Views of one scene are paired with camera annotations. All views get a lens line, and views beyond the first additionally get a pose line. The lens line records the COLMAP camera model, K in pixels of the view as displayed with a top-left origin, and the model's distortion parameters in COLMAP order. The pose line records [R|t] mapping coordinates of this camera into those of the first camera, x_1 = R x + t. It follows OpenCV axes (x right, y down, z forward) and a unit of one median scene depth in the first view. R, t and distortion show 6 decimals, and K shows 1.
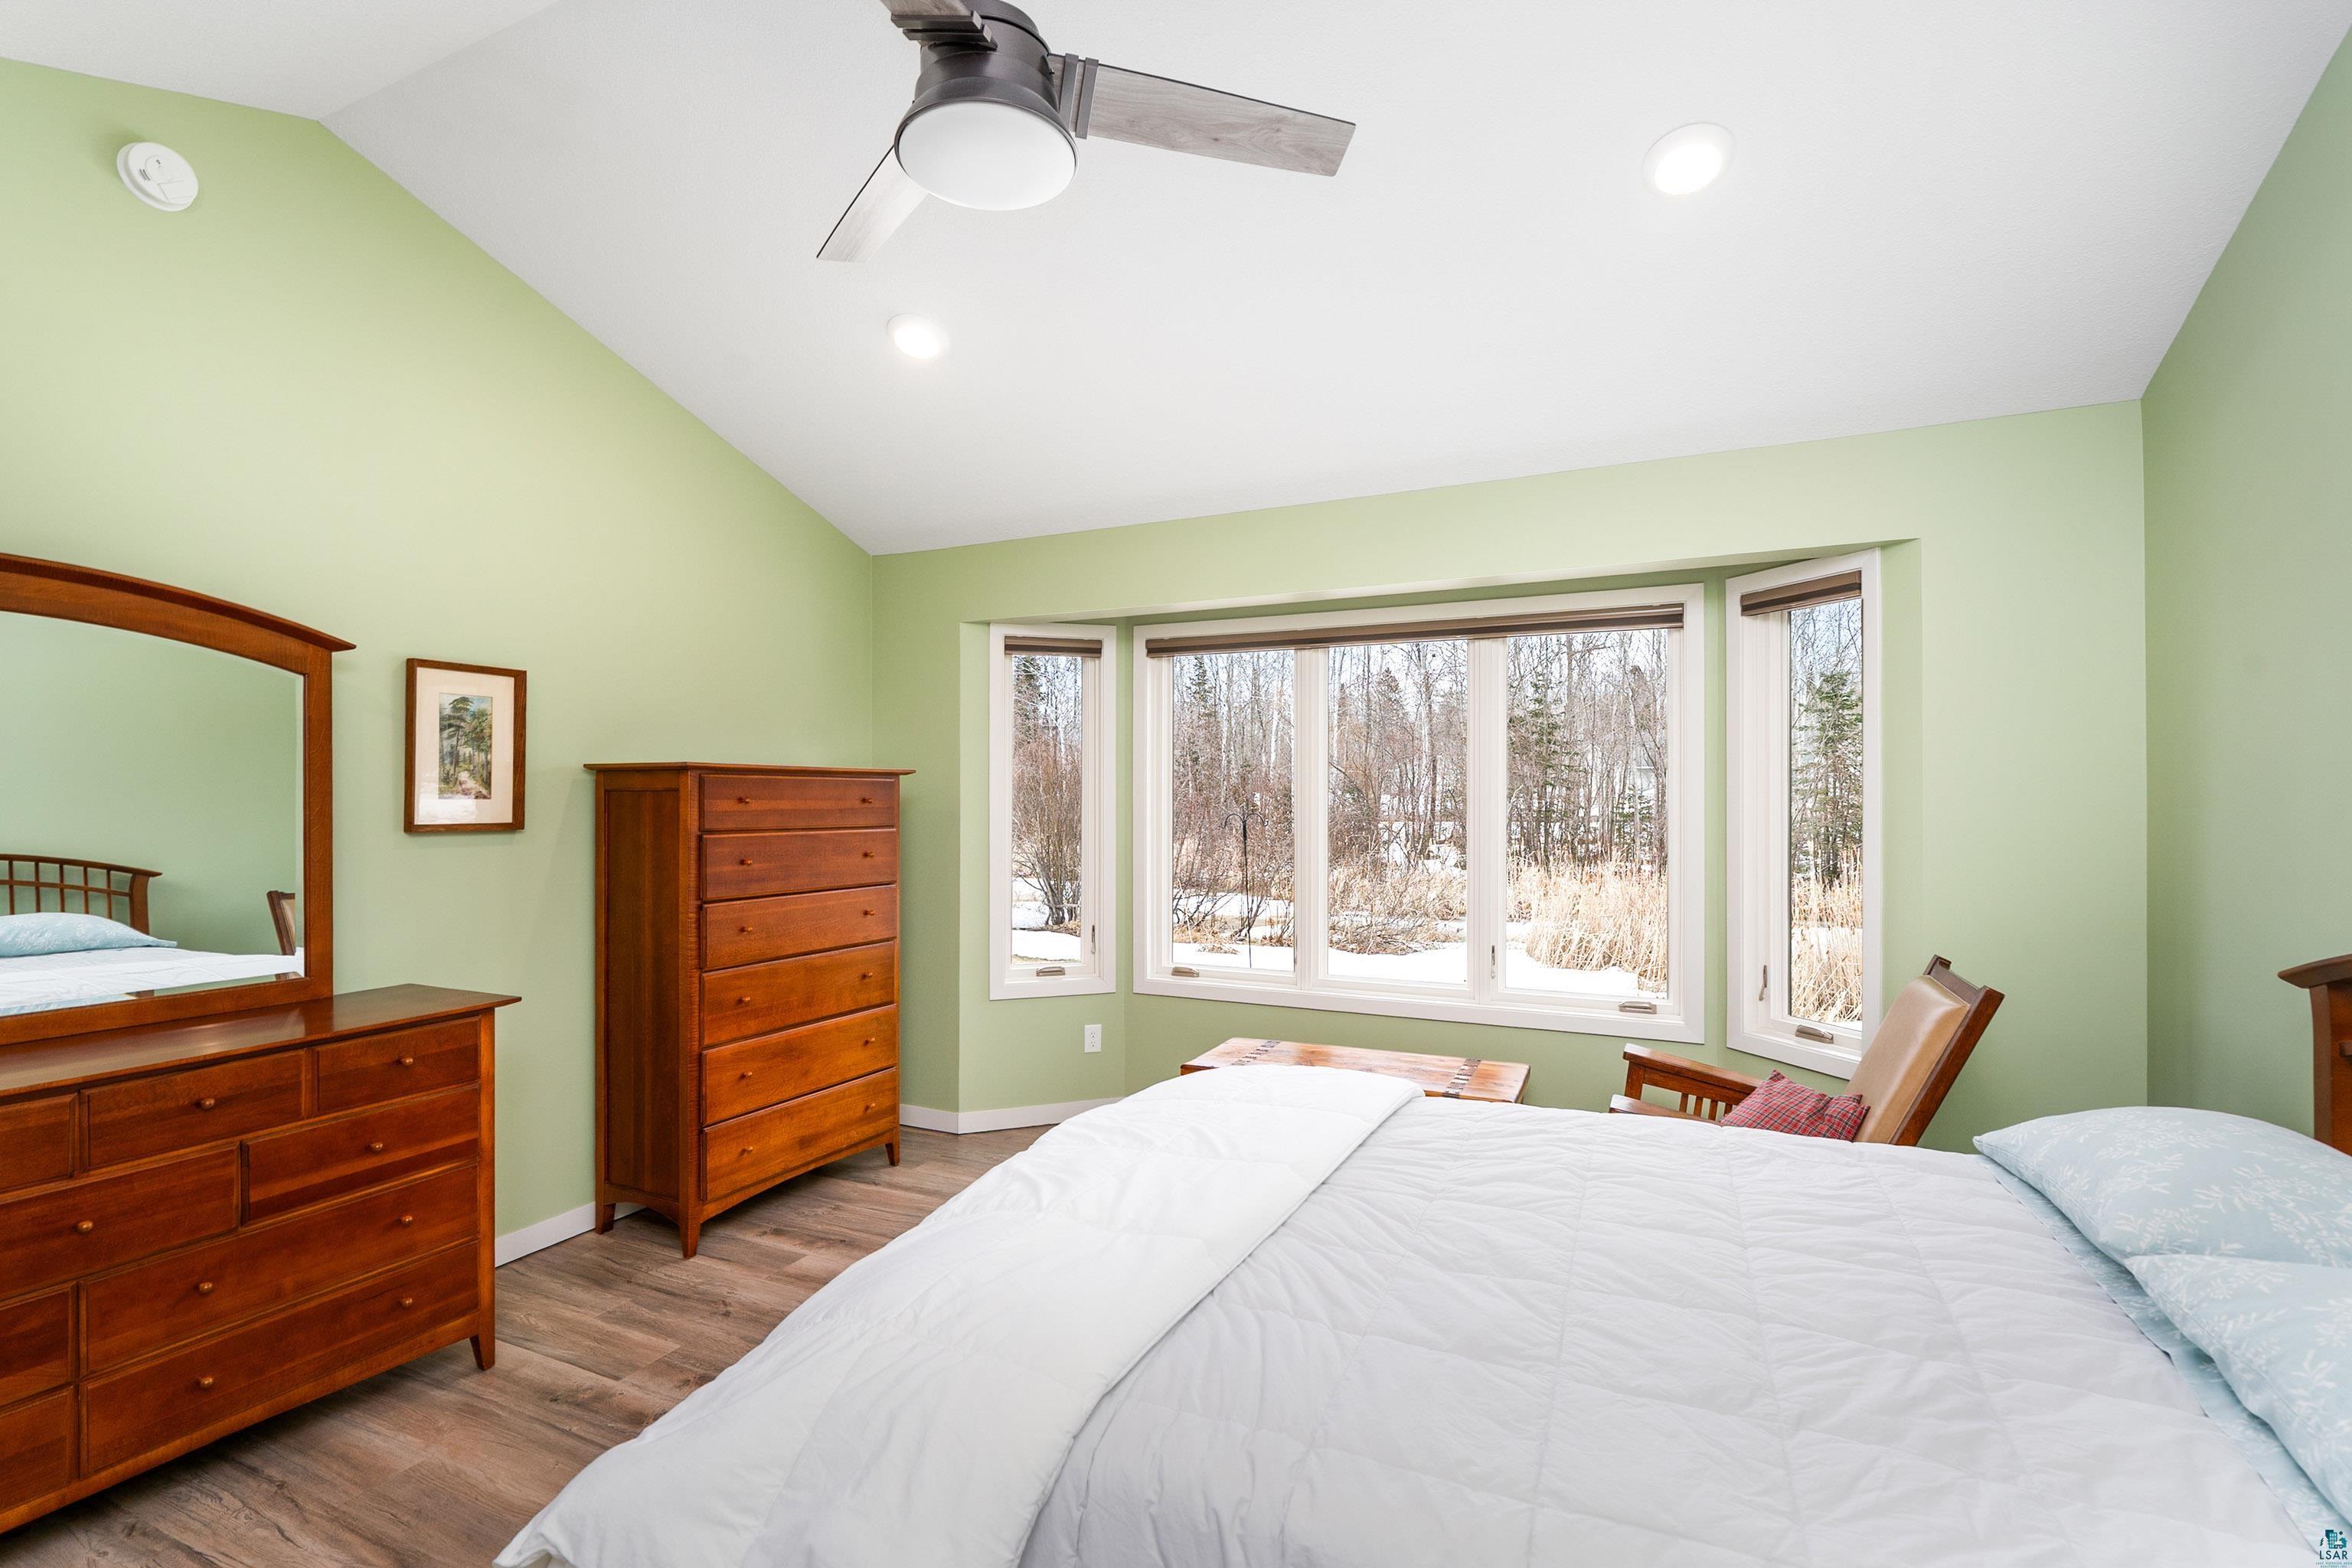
lens RADIAL K [[1073.8, 0, 1179.0], [0, 1073.8, 784.6], [0, 0, 1]] dist [0.003496, 0.000176]
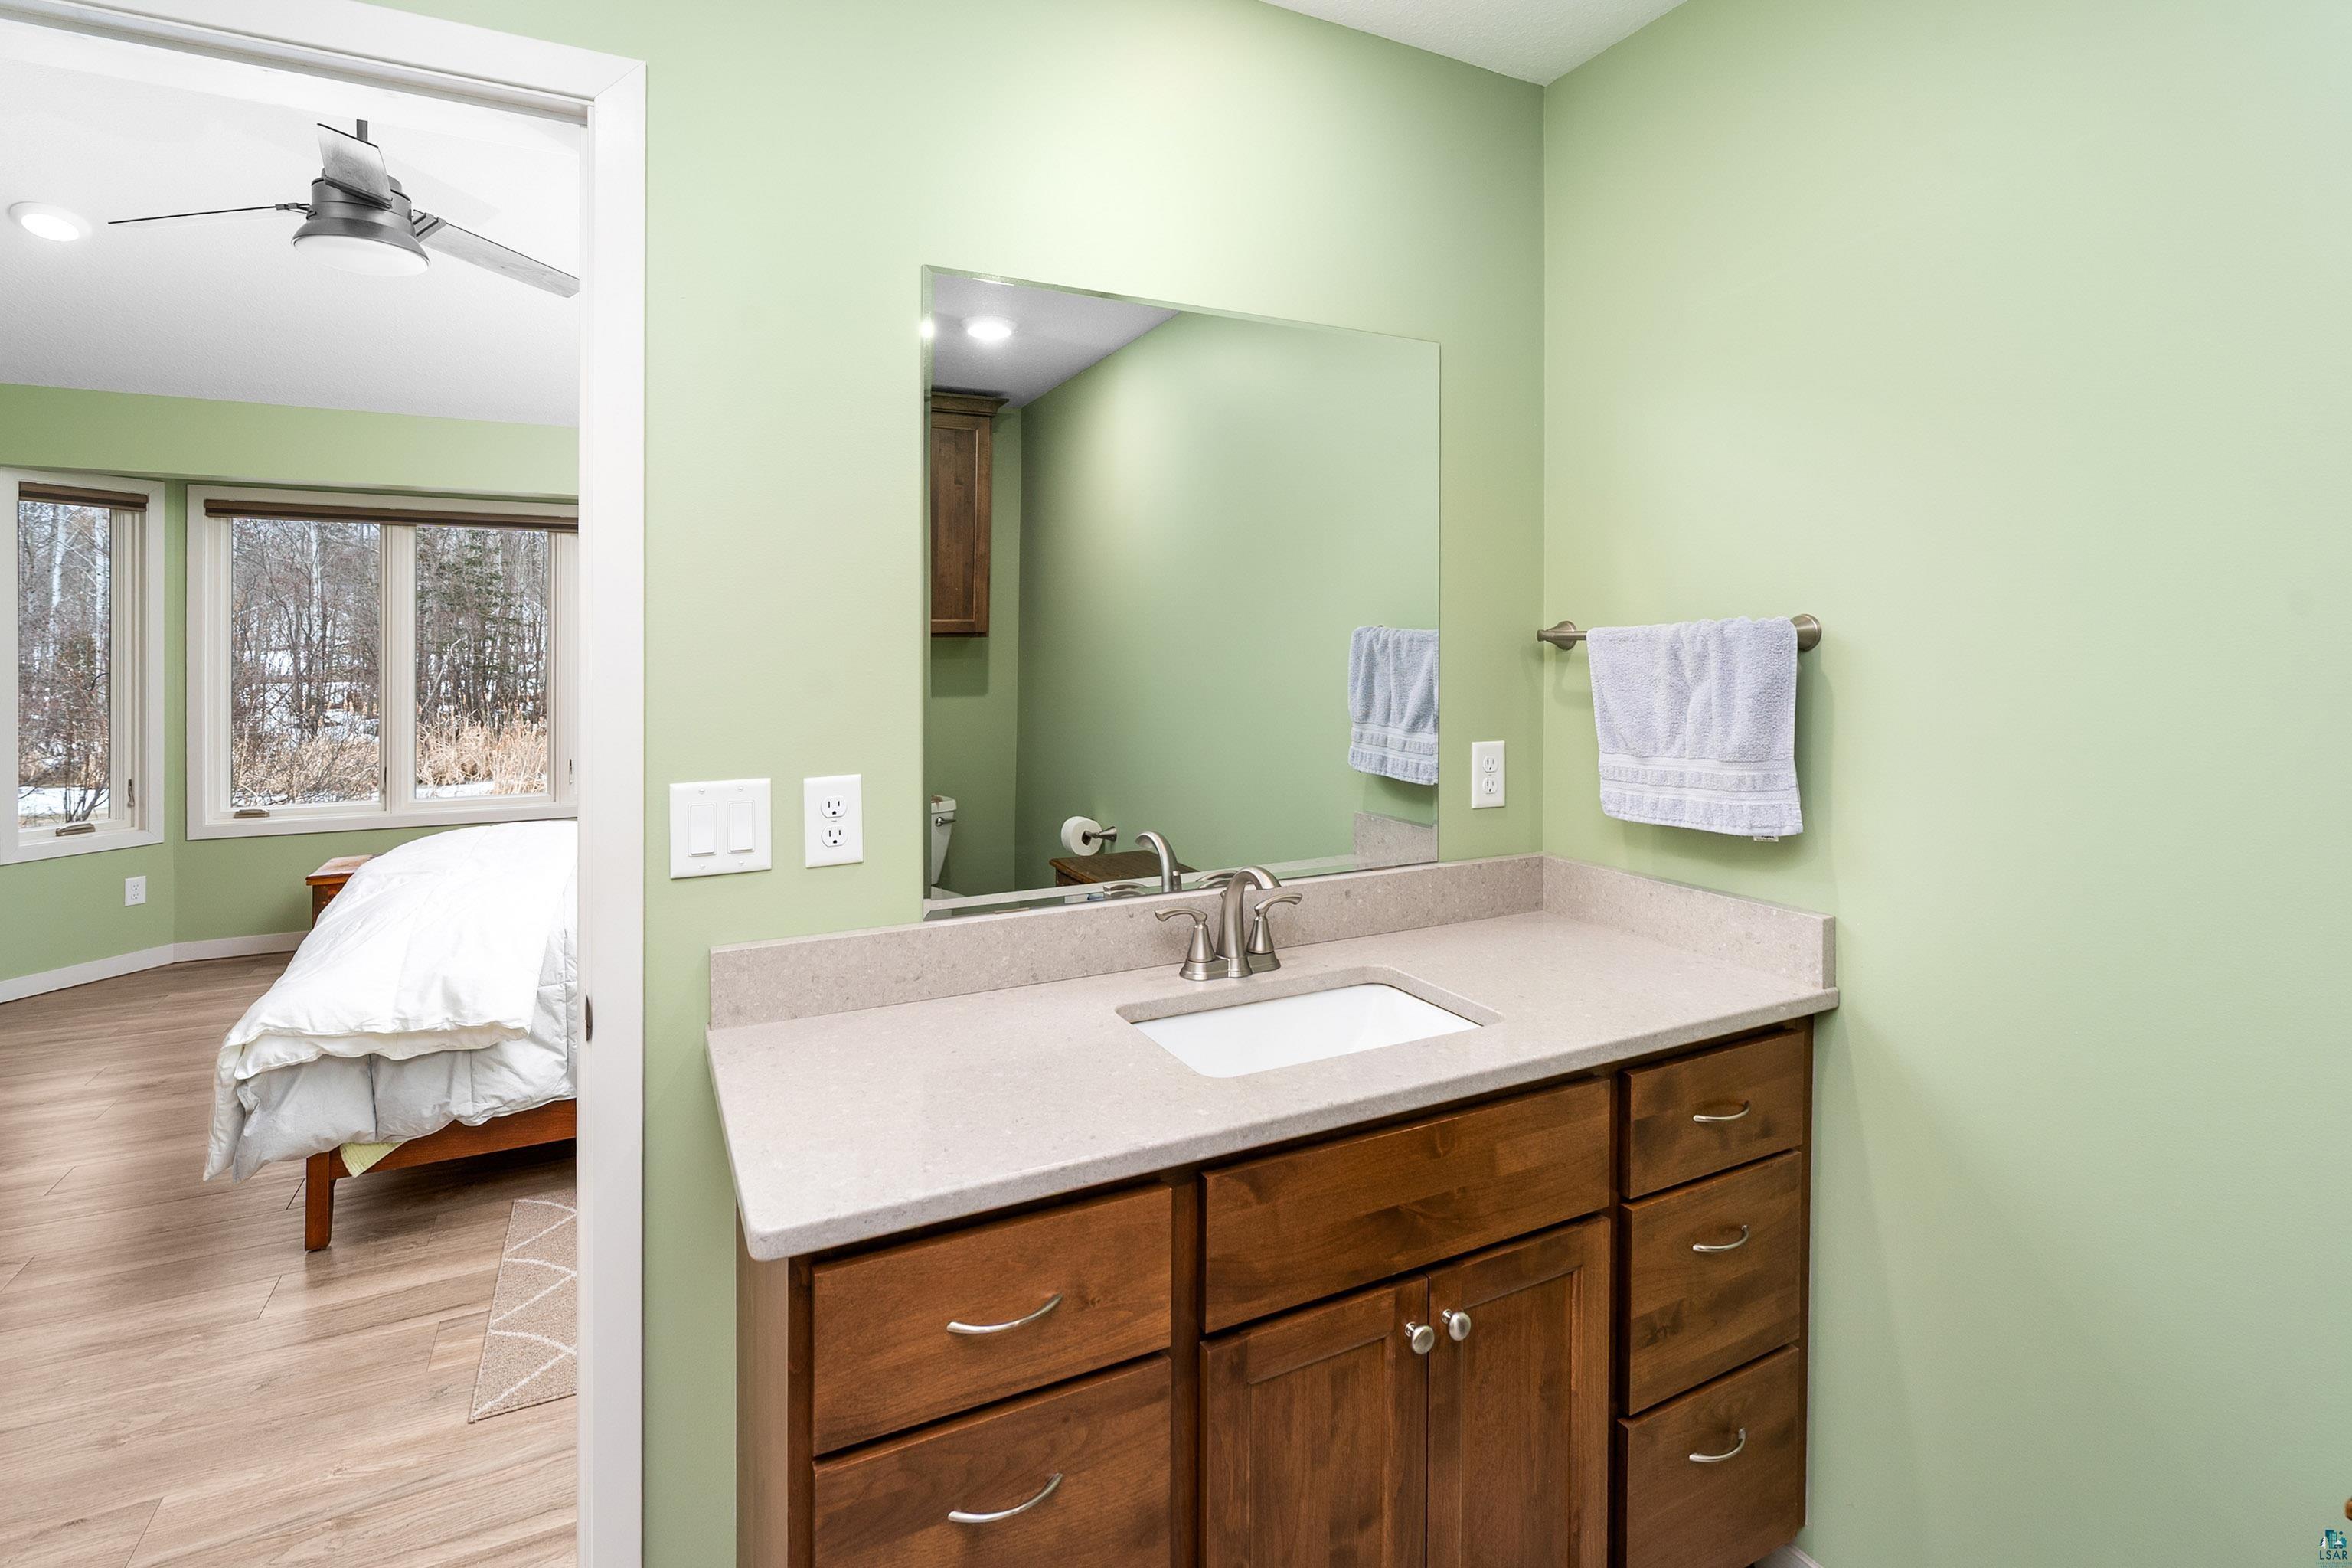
lens RADIAL K [[1073.8, 0, 1174.6], [0, 1073.8, 648.1], [0, 0, 1]] dist [0.003496, 0.000176]
pose [[0.610591, 0.000851, 0.791945, -0.283328], [-0.007200, 0.999964, 0.004477, -0.002616], [-0.791913, -0.008436, 0.610576, -0.383101]]
